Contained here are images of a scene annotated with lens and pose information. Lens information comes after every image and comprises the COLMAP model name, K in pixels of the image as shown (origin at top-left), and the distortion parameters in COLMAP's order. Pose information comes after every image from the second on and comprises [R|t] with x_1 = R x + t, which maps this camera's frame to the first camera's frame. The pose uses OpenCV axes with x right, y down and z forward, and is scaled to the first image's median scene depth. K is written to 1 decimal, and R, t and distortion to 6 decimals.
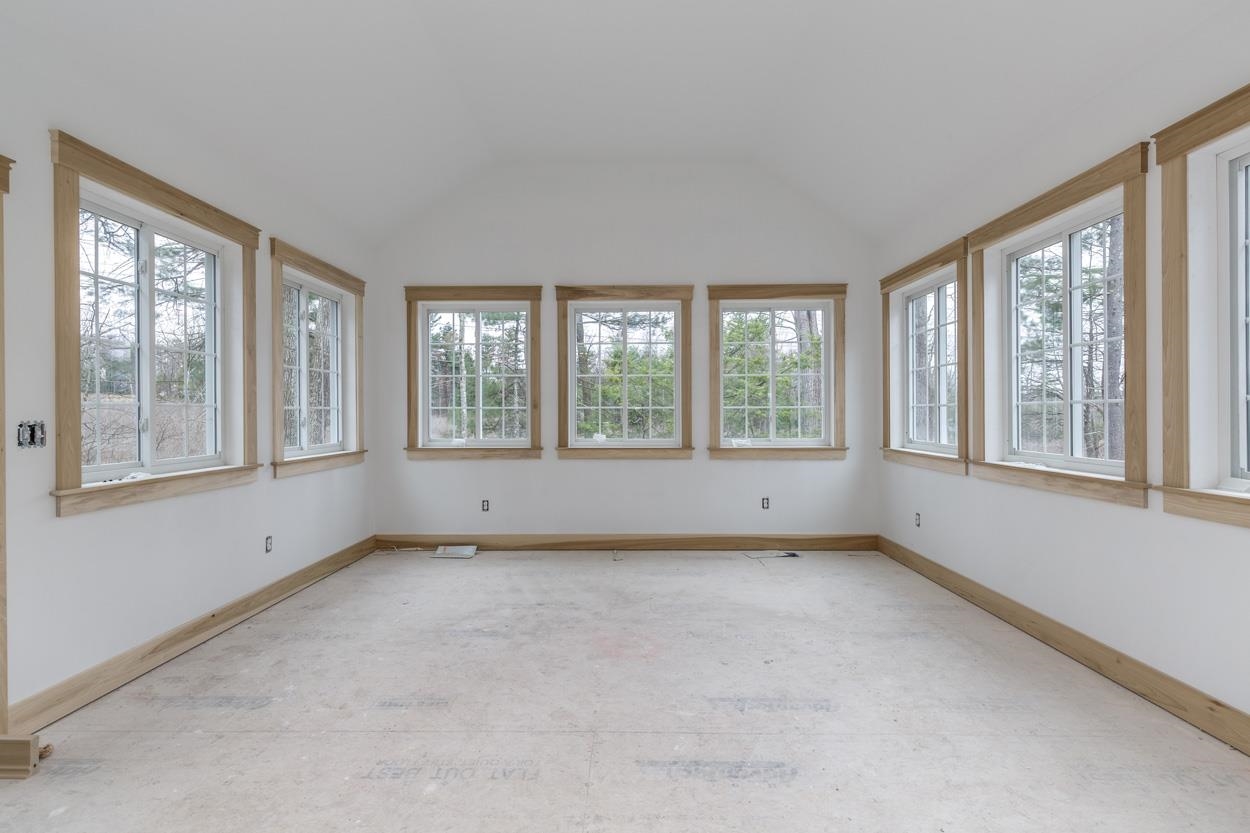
lens RADIAL K [[554.6, 0, 626.1], [0, 554.6, 414.7], [0, 0, 1]] dist [0.009063, -0.000173]
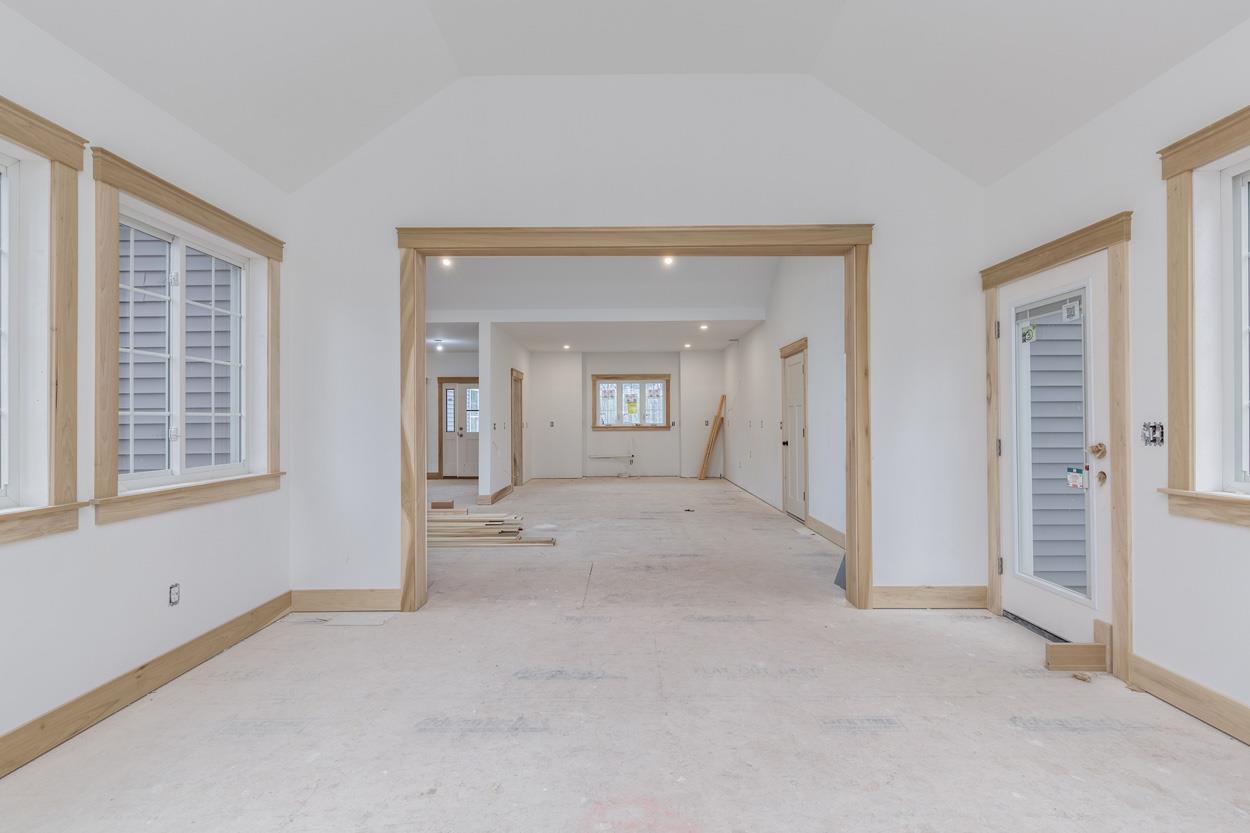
lens RADIAL K [[554.6, 0, 626.1], [0, 554.6, 415.6], [0, 0, 1]] dist [0.009063, -0.000173]
pose [[-0.999917, 0.010304, -0.007725, 0.020104], [0.010356, 0.999924, -0.006721, -0.005980], [0.007656, -0.006800, -0.999948, 1.978134]]
